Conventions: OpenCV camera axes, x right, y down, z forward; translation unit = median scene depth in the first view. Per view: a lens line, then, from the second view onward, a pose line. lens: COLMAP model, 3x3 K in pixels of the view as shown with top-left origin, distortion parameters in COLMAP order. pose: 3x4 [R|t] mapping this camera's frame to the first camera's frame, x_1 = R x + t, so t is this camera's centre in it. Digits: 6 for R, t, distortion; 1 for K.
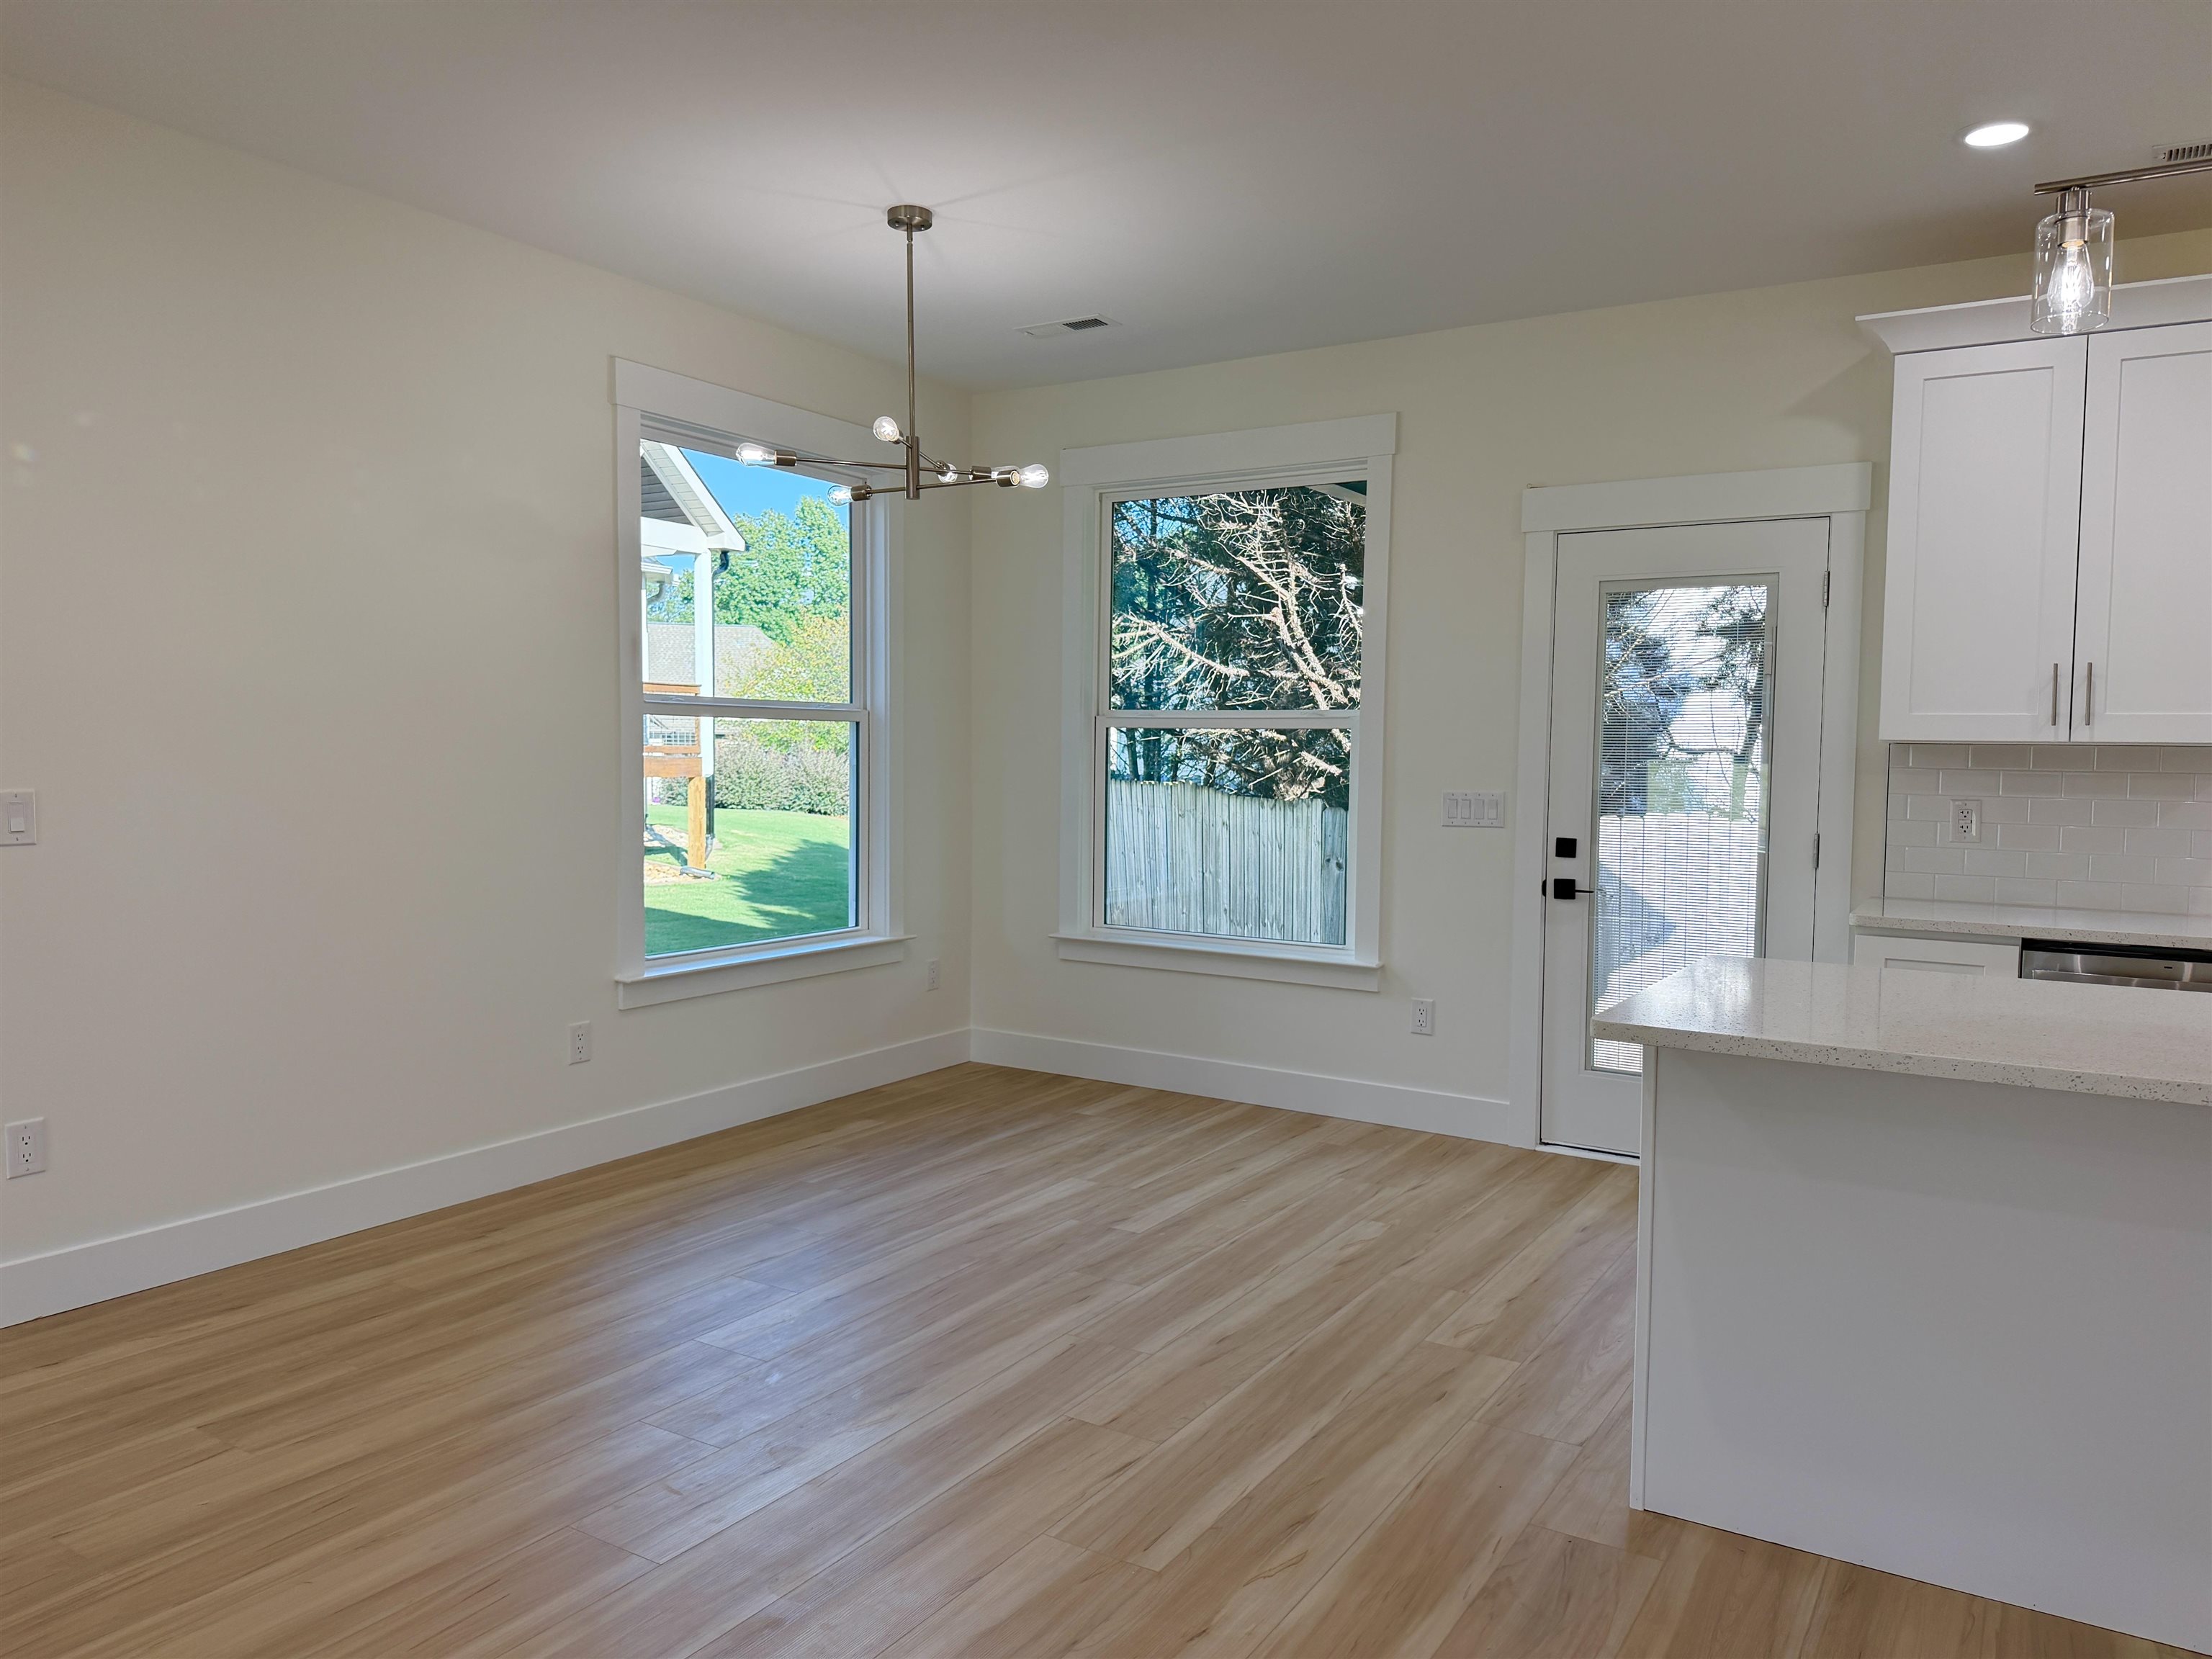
lens RADIAL K [[1549.9, 0, 1111.8], [0, 1549.9, 835.9], [0, 0, 1]] dist [0.042378, -0.071994]
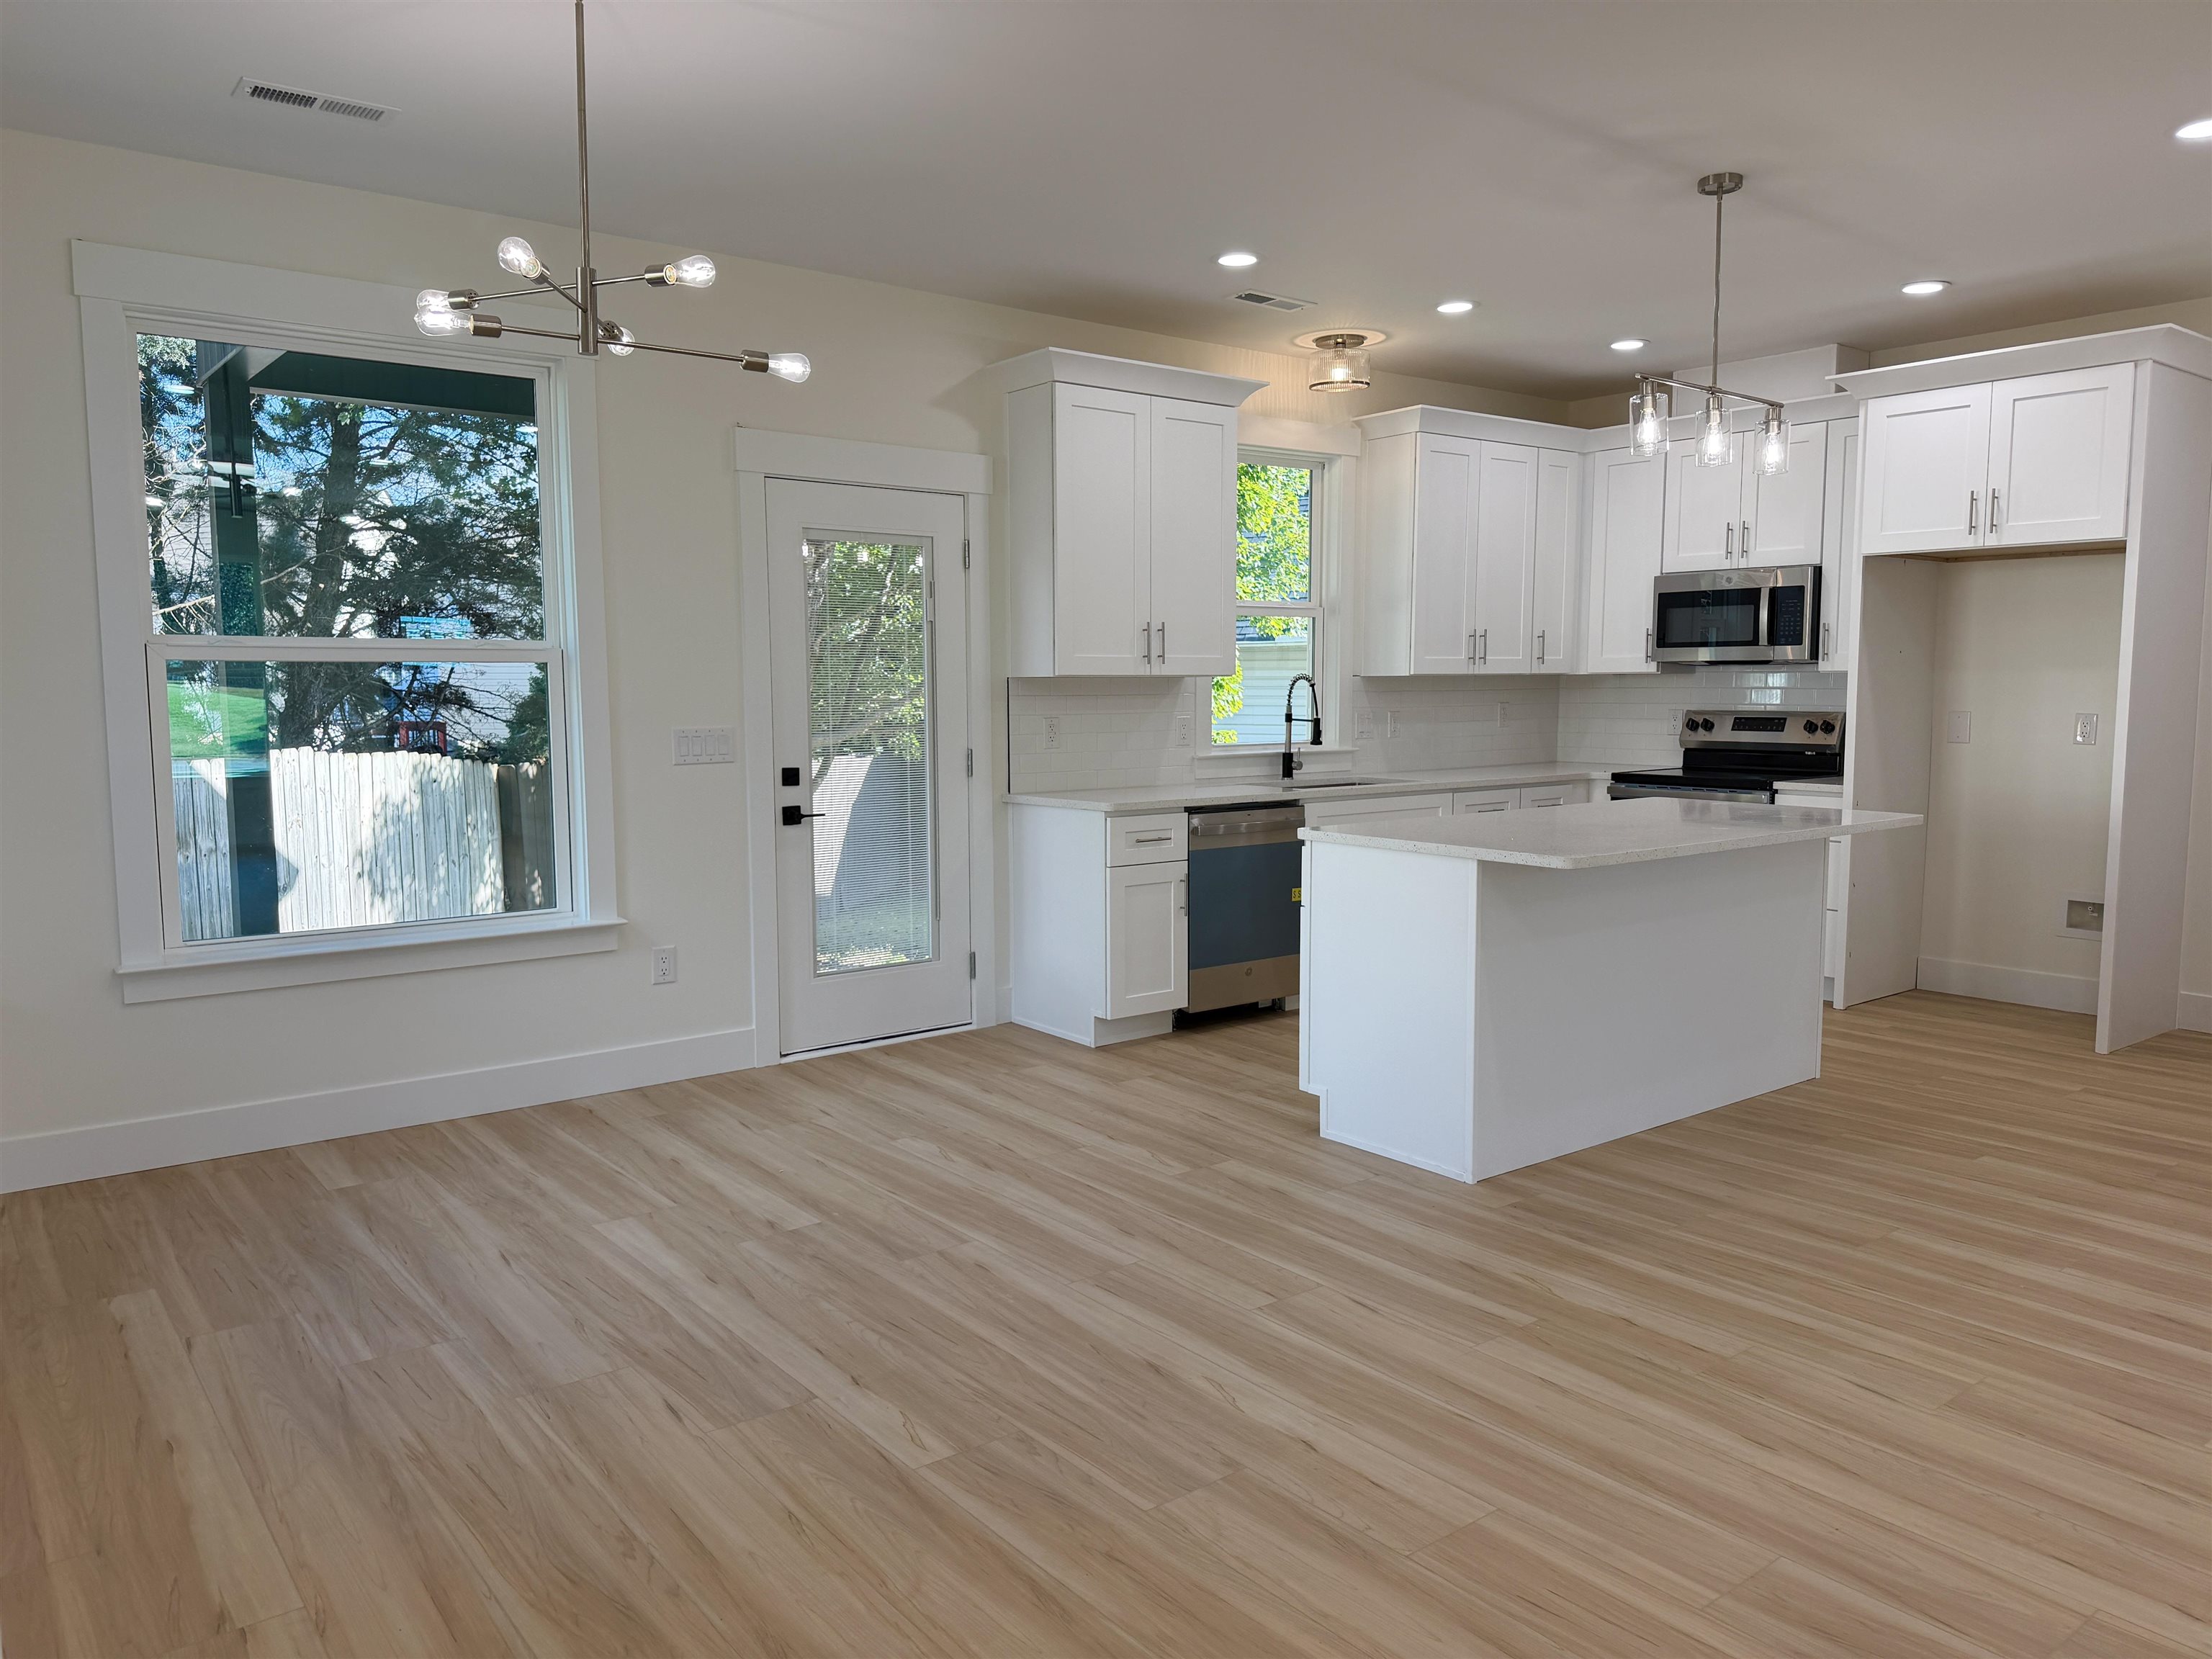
lens RADIAL K [[1541.7, 0, 1095.0], [0, 1541.7, 835.4], [0, 0, 1]] dist [0.117439, -0.170503]
pose [[0.336297, -0.105917, 0.935781, -0.762129], [0.062778, 0.993966, 0.089942, -0.042179], [-0.939661, 0.028499, 0.340917, 0.531564]]
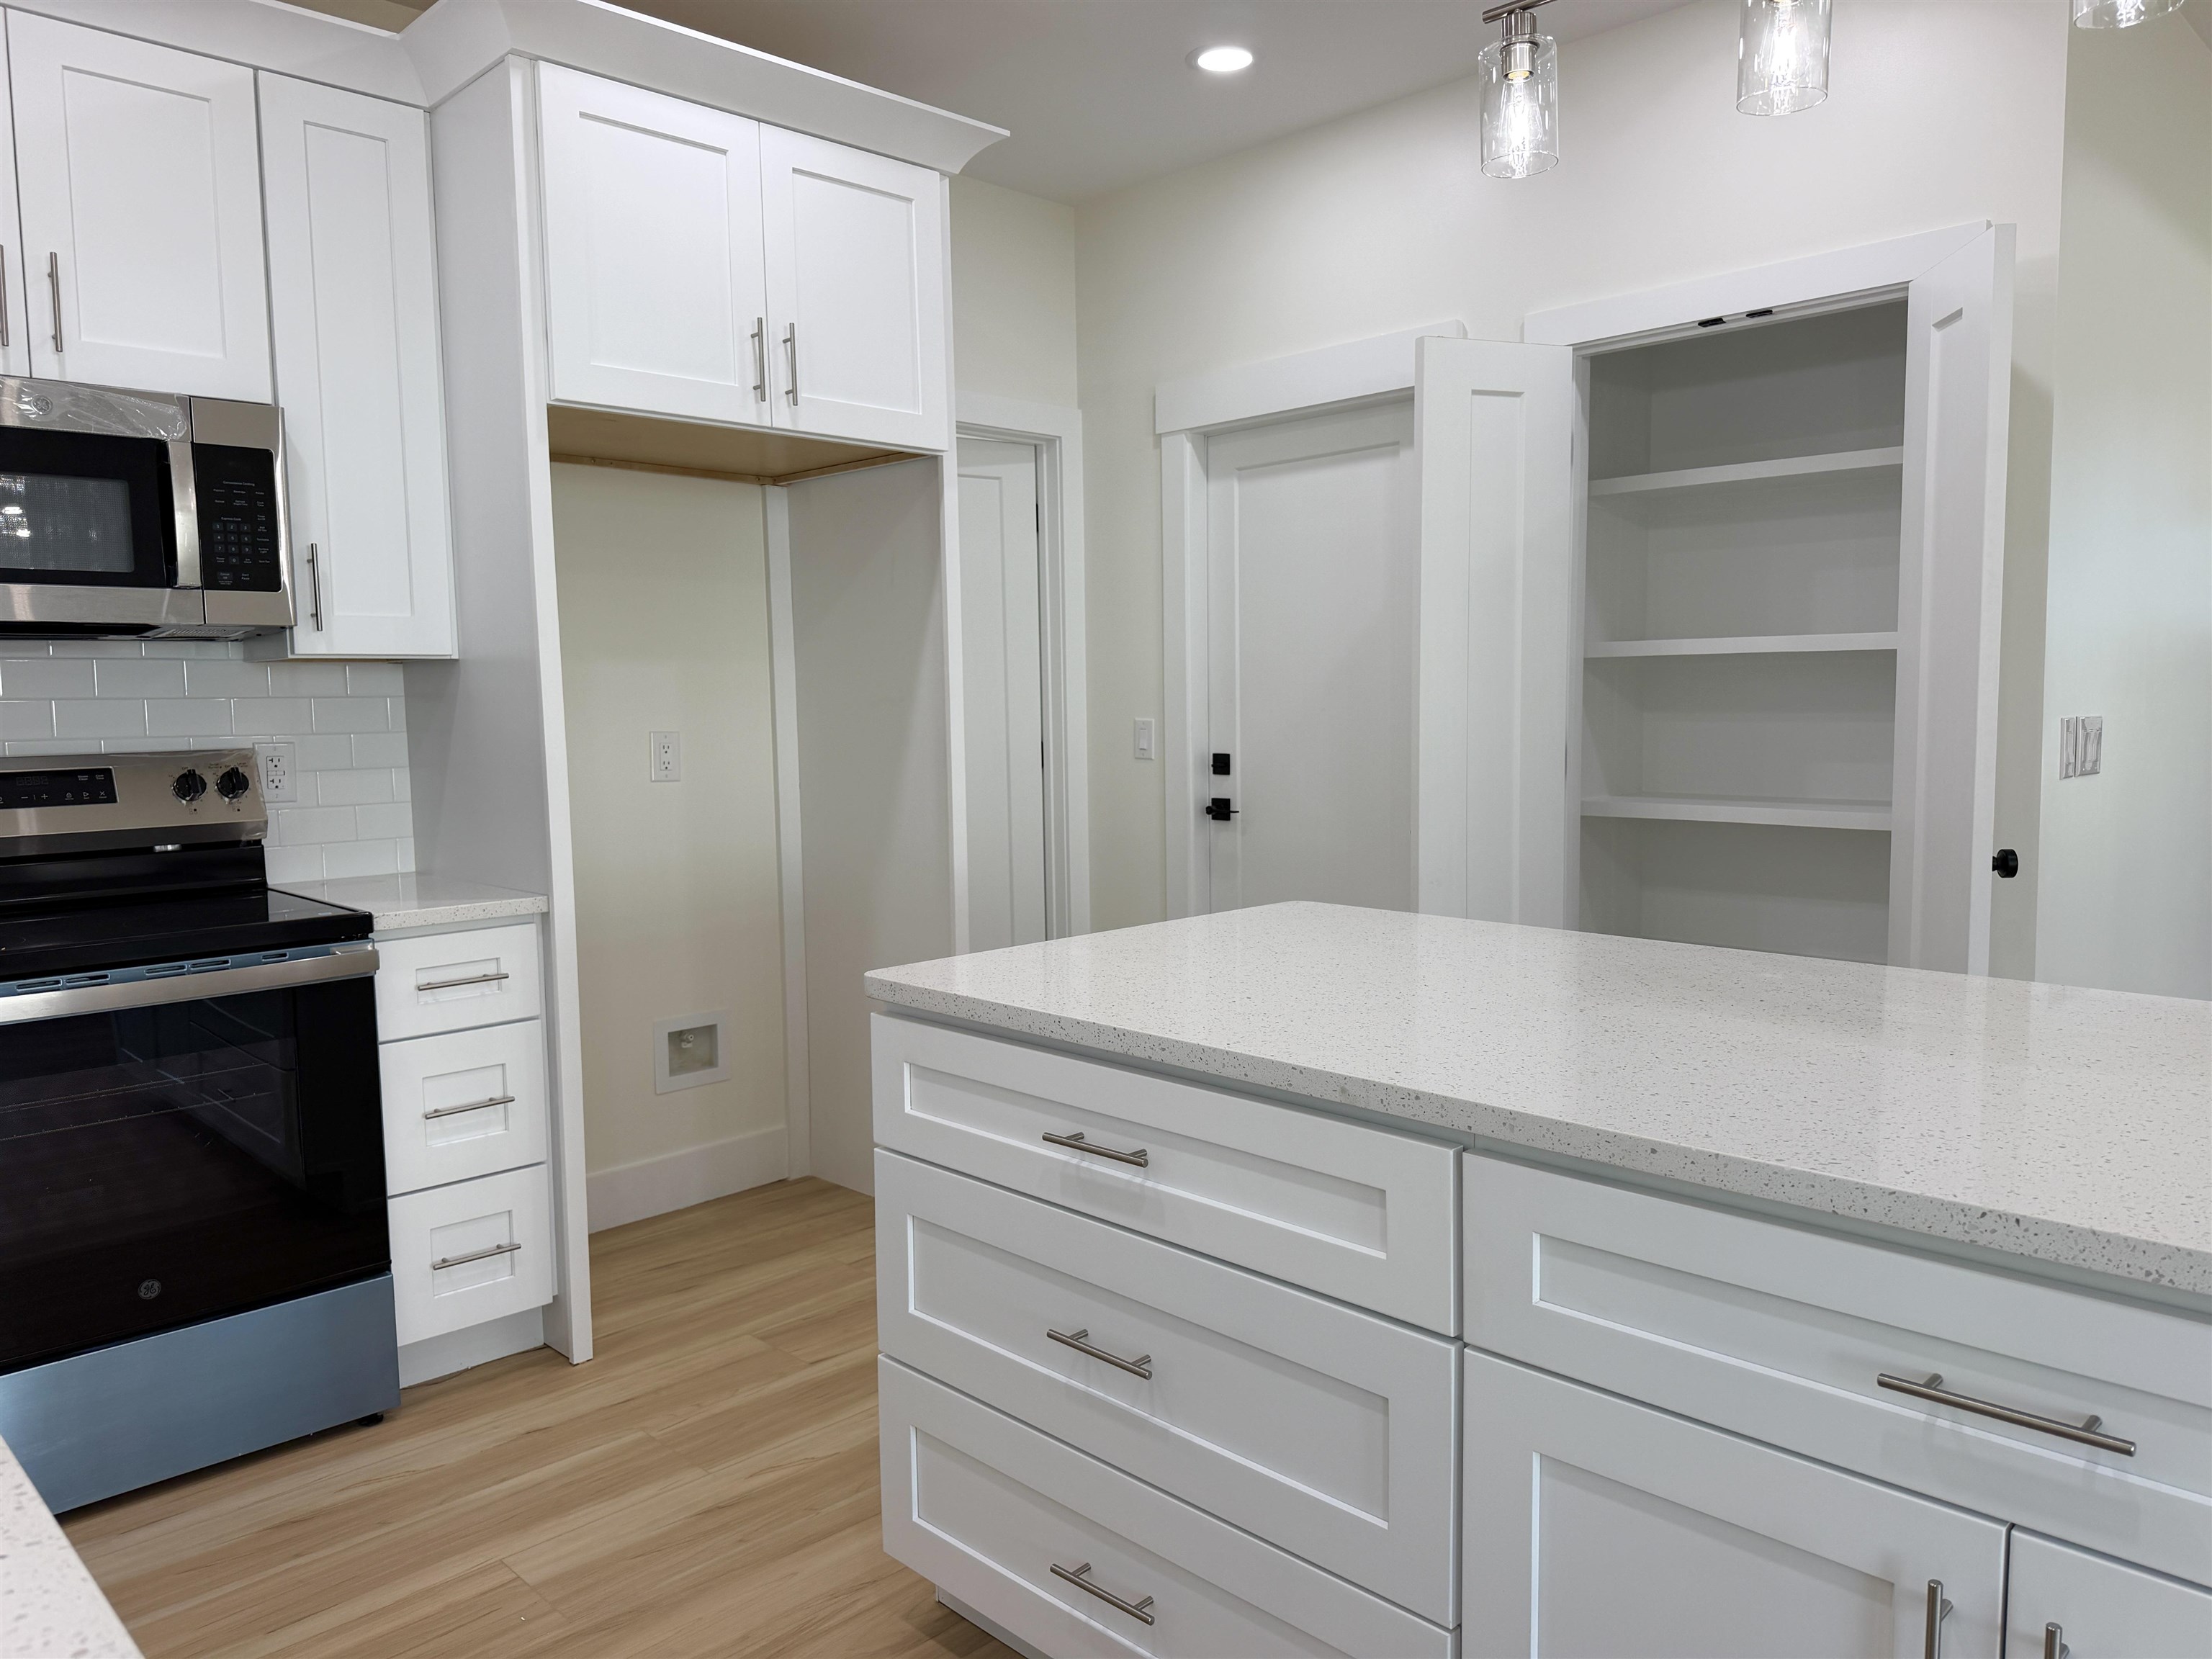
lens RADIAL K [[1549.9, 0, 1111.8], [0, 1549.9, 835.9], [0, 0, 1]] dist [0.042378, -0.071994]
pose [[-0.976760, -0.017422, 0.213625, 0.498154], [0.015776, 0.988144, 0.152718, -0.038690], [-0.213753, 0.152539, -0.964905, 0.983245]]
